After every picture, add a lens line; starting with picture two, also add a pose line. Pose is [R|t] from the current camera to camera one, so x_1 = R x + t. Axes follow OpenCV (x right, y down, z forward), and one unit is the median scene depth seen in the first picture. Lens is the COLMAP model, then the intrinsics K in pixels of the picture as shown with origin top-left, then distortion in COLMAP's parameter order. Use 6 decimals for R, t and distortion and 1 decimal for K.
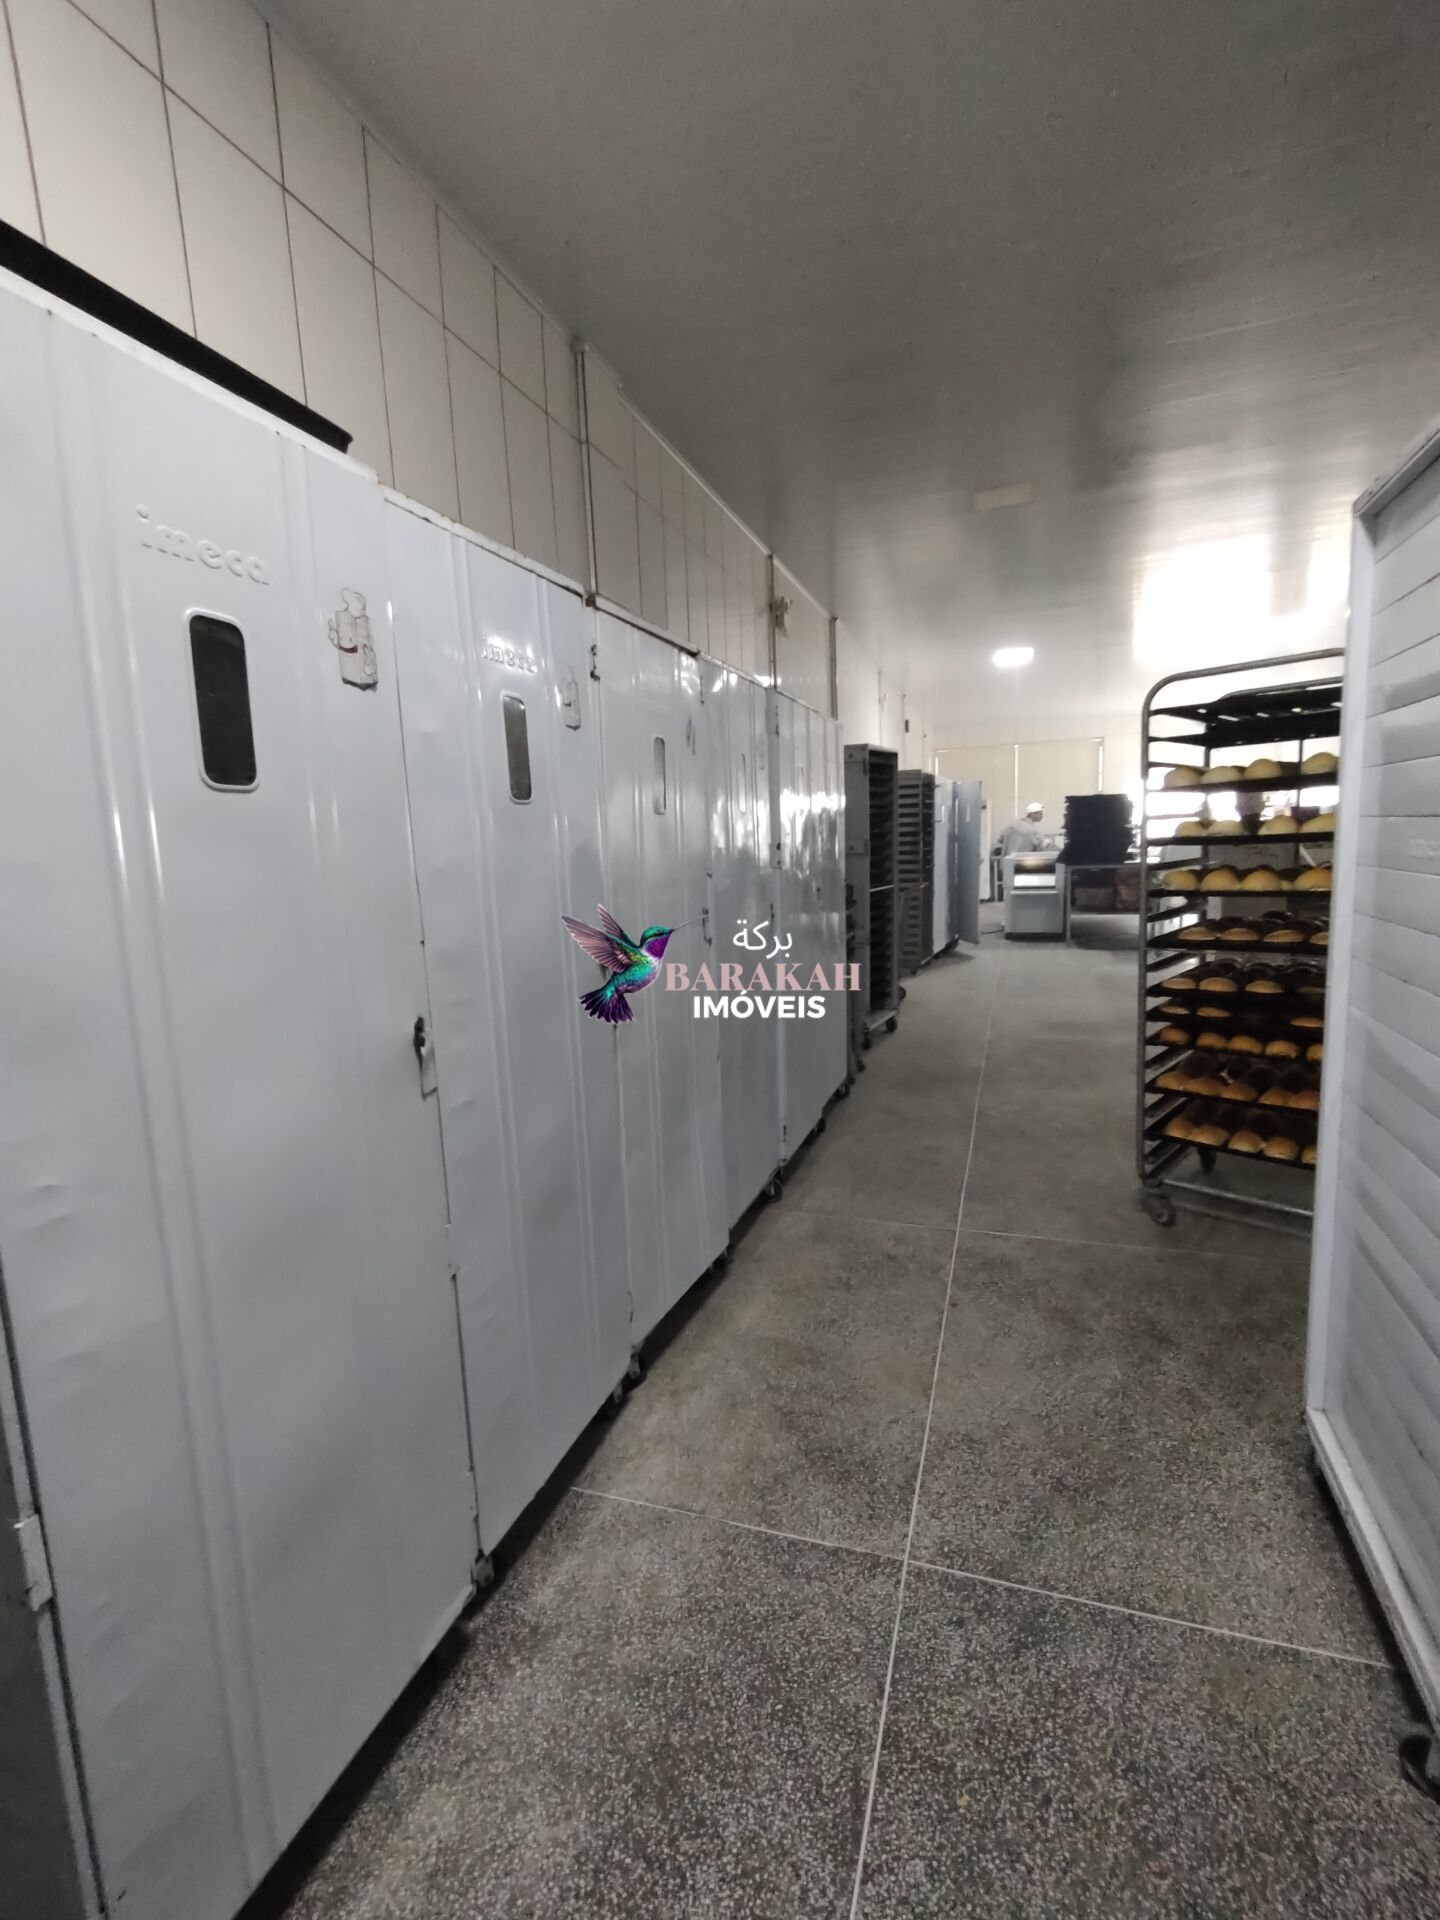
lens RADIAL K [[870.4, 0, 728.6], [0, 870.4, 953.0], [0, 0, 1]] dist [-0.001760, 0.002244]
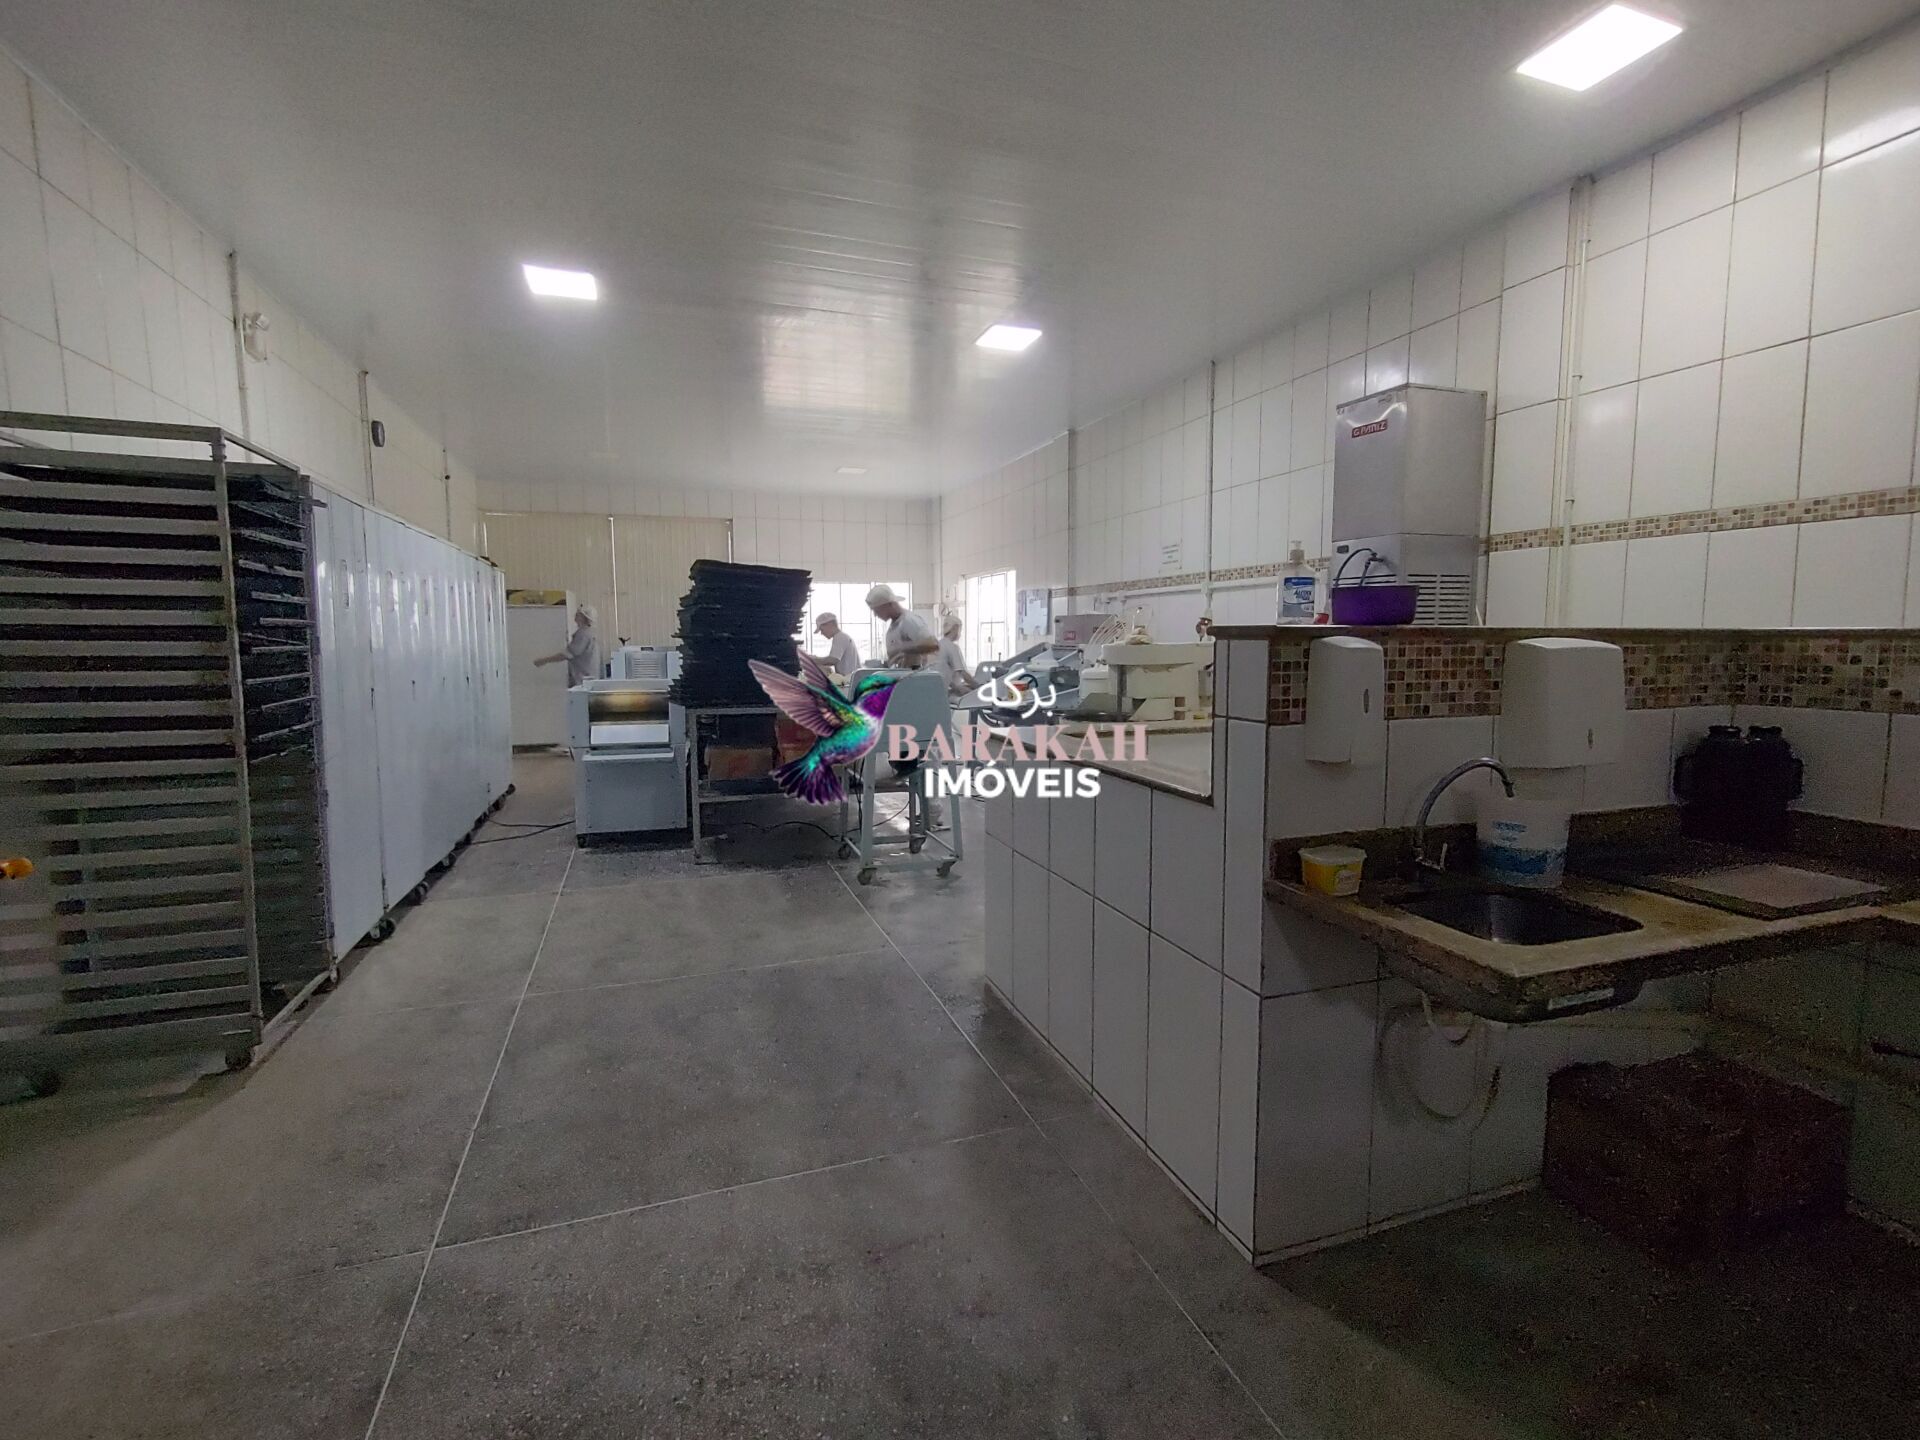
lens RADIAL K [[870.4, 0, 965.8], [0, 870.4, 718.5], [0, 0, 1]] dist [-0.001760, 0.002244]
pose [[0.783182, -0.021902, 0.621407, 0.185073], [0.055846, 0.997818, -0.035217, -0.063181], [-0.619280, 0.062284, 0.782696, 0.464141]]
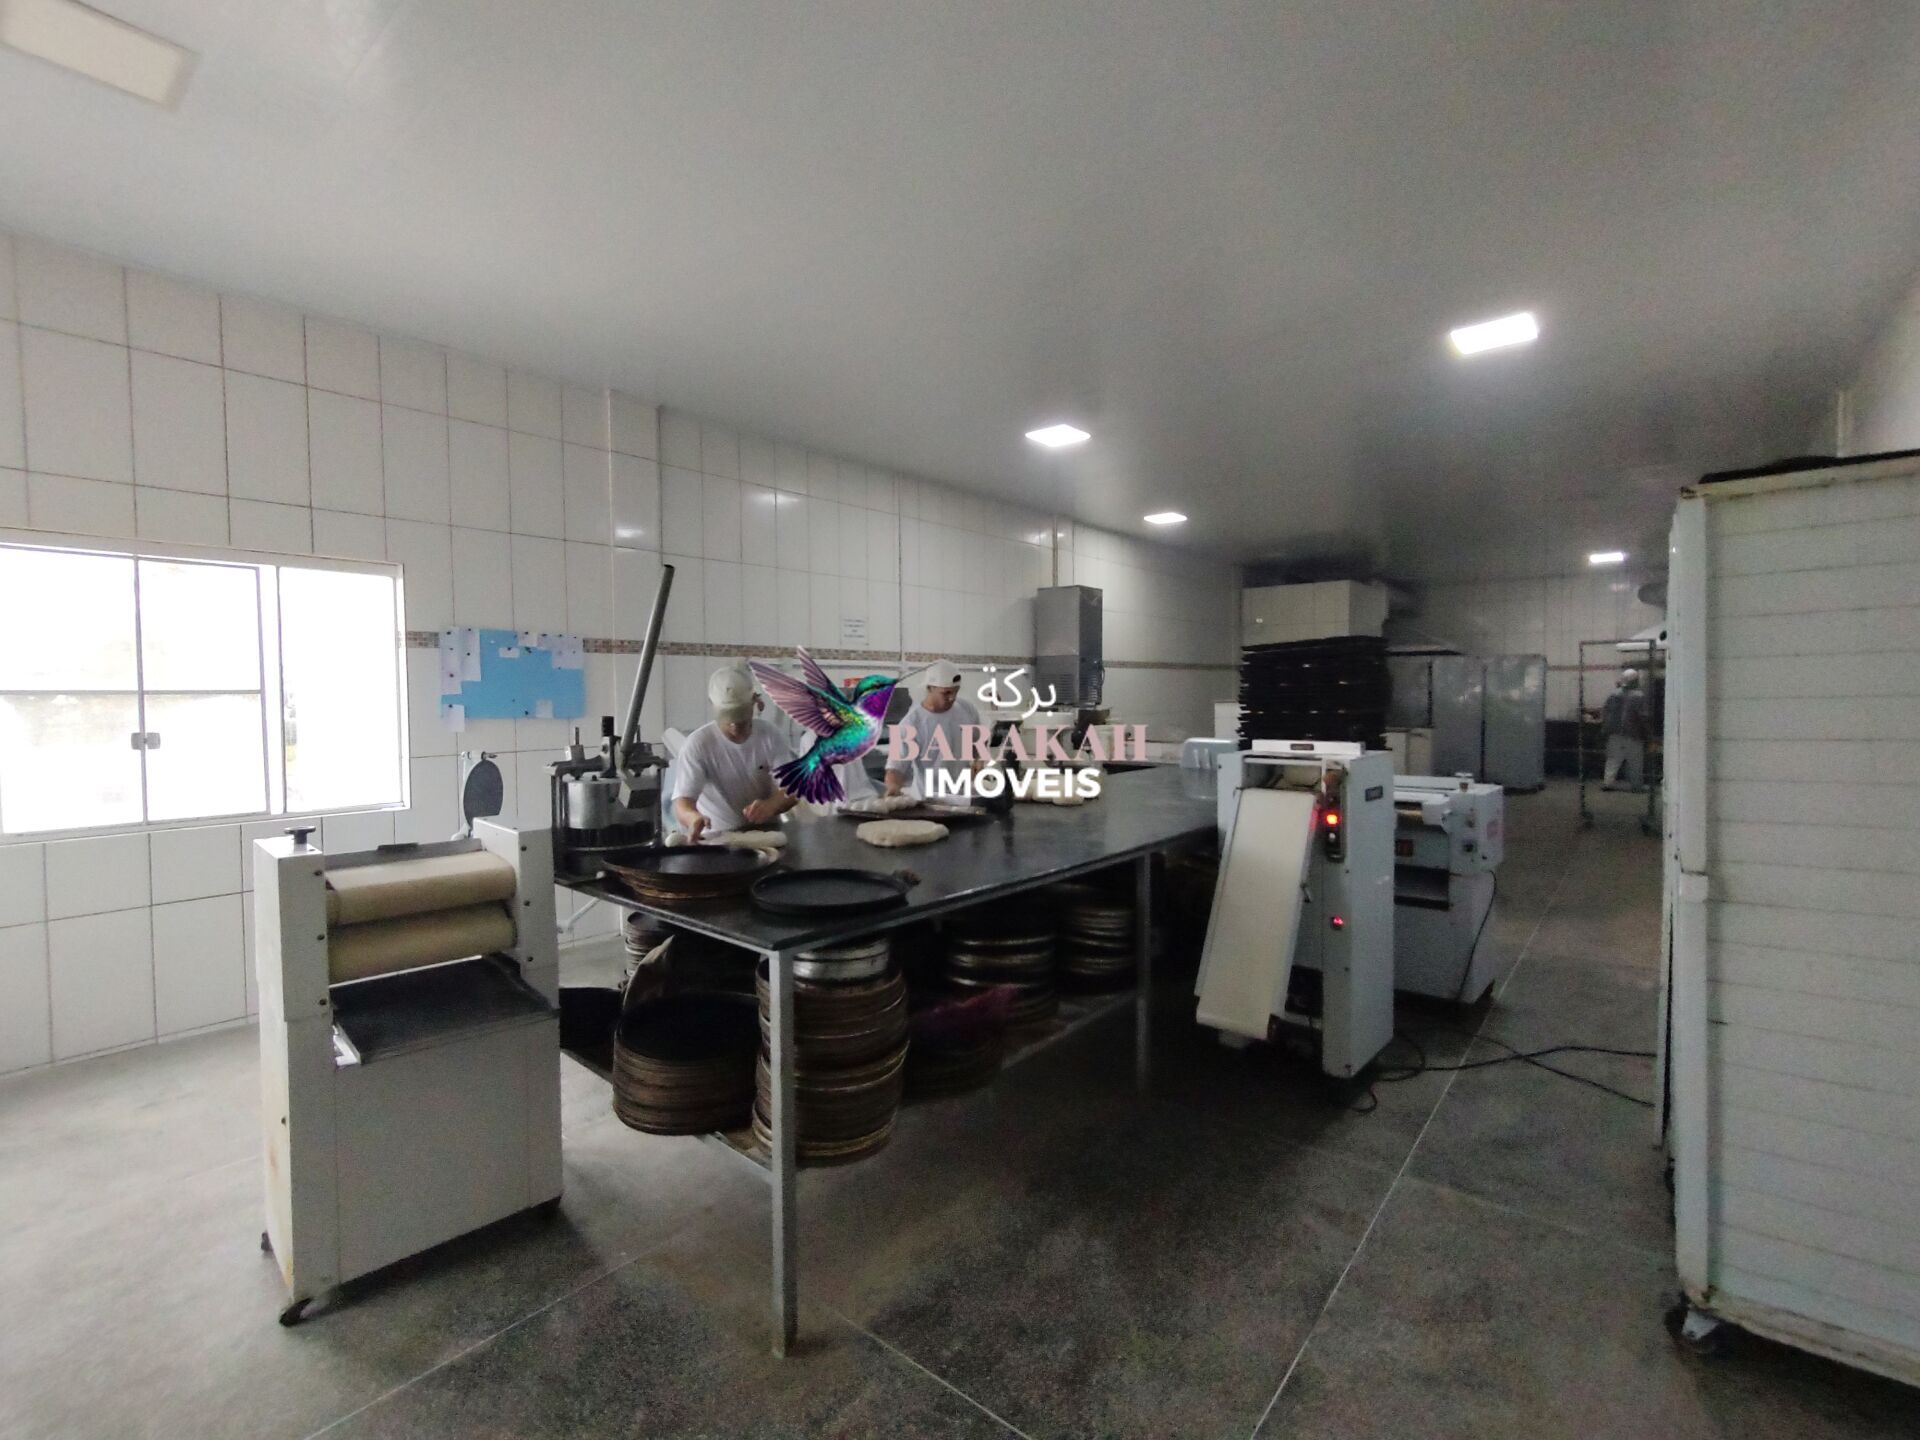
lens RADIAL K [[870.4, 0, 941.4], [0, 870.4, 725.7], [0, 0, 1]] dist [-0.001760, 0.002244]
pose [[-0.927225, 0.025512, 0.373634, 0.383547], [0.089308, 0.983957, 0.154445, -0.207591], [-0.363700, 0.176573, -0.914628, 1.364242]]
